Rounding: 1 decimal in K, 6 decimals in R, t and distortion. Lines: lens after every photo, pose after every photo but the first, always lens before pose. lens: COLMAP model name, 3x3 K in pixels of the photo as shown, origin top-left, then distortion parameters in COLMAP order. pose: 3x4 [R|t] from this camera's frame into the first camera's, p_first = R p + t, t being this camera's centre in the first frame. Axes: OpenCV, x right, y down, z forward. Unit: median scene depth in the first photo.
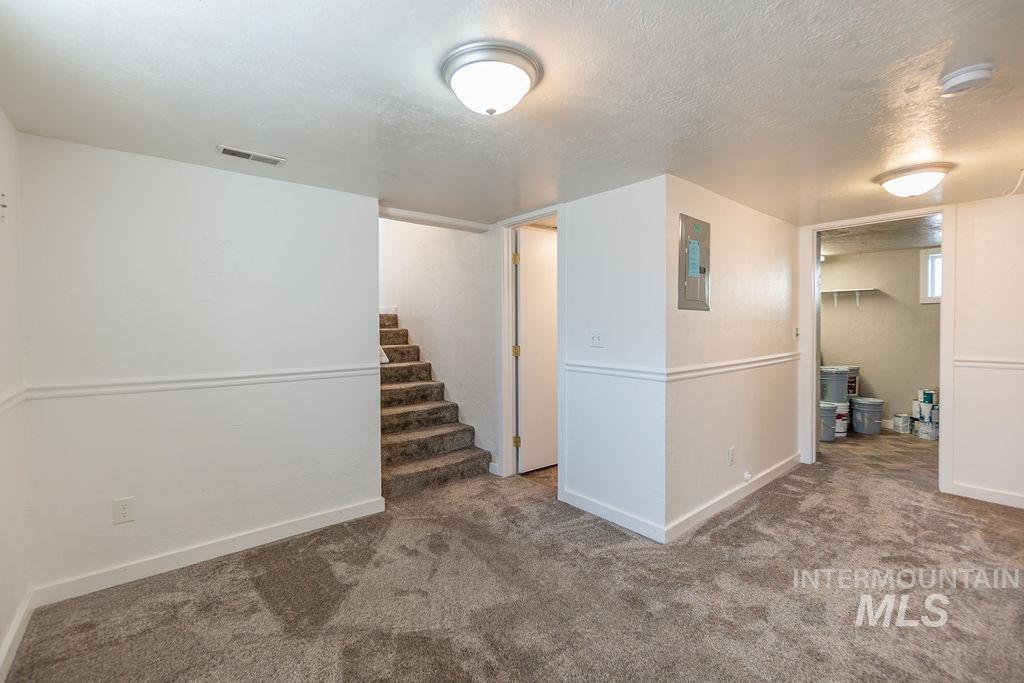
lens RADIAL K [[440.1, 0, 509.4], [0, 440.1, 336.0], [0, 0, 1]] dist [-0.002995, 0.000543]
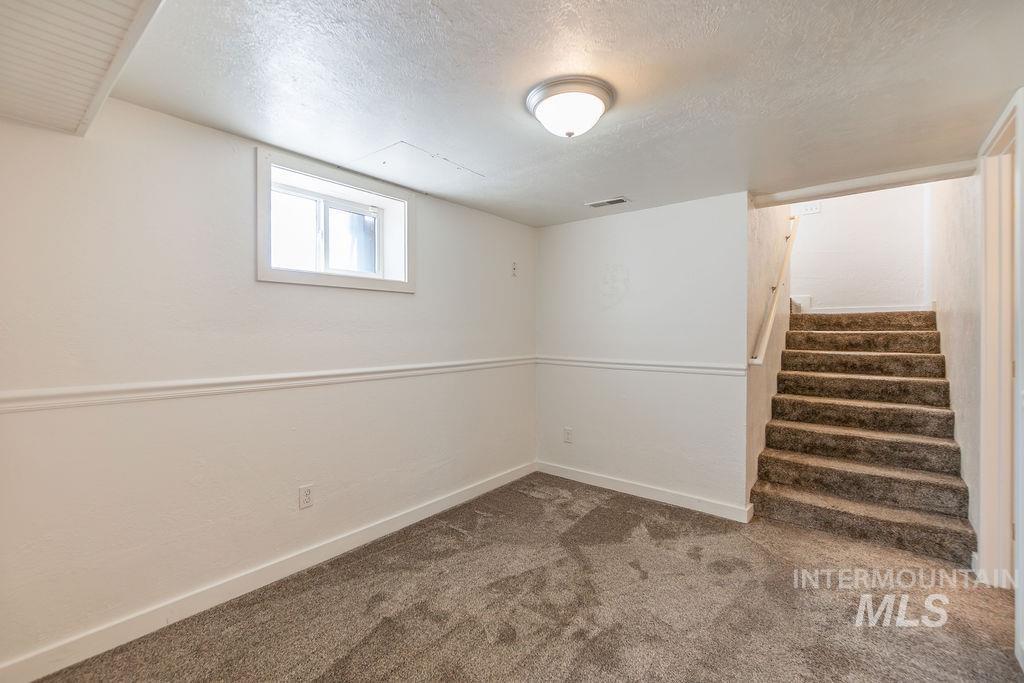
lens RADIAL K [[440.1, 0, 509.4], [0, 440.1, 336.0], [0, 0, 1]] dist [-0.002995, 0.000543]
pose [[0.208196, 0.019487, -0.977893, 0.593069], [-0.027267, 0.999529, 0.014113, -0.000190], [0.977707, 0.023726, 0.208629, 0.348083]]
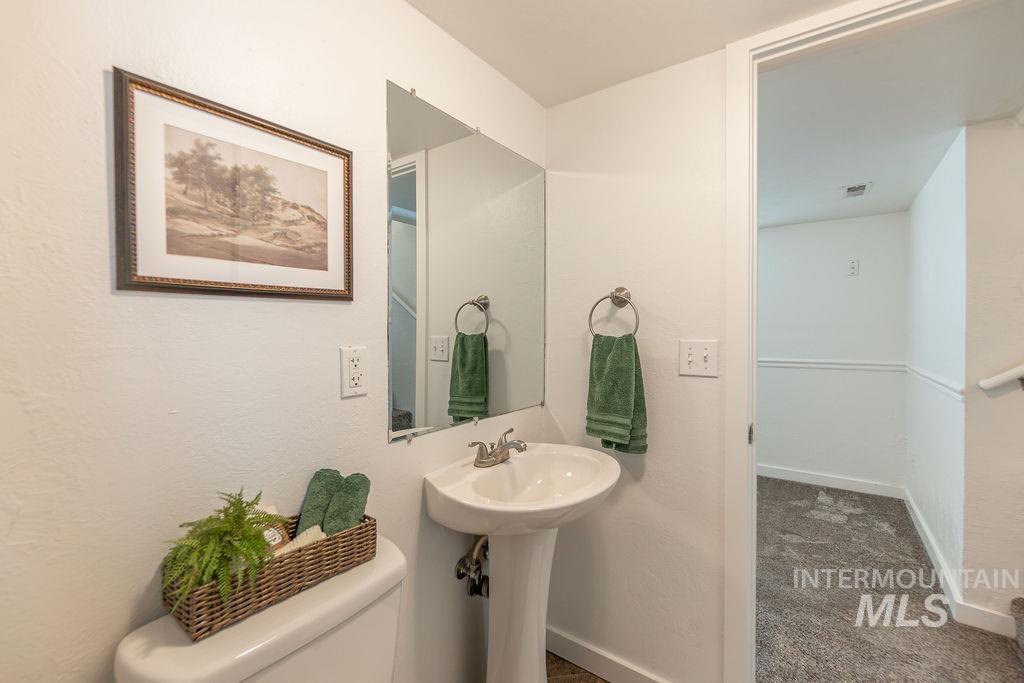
lens RADIAL K [[440.1, 0, 509.4], [0, 440.1, 336.0], [0, 0, 1]] dist [-0.002995, 0.000543]
pose [[-0.968747, 0.024041, -0.246881, 0.553618], [0.014807, 0.999122, 0.039194, -0.055077], [0.247607, 0.034313, -0.968253, 1.664007]]
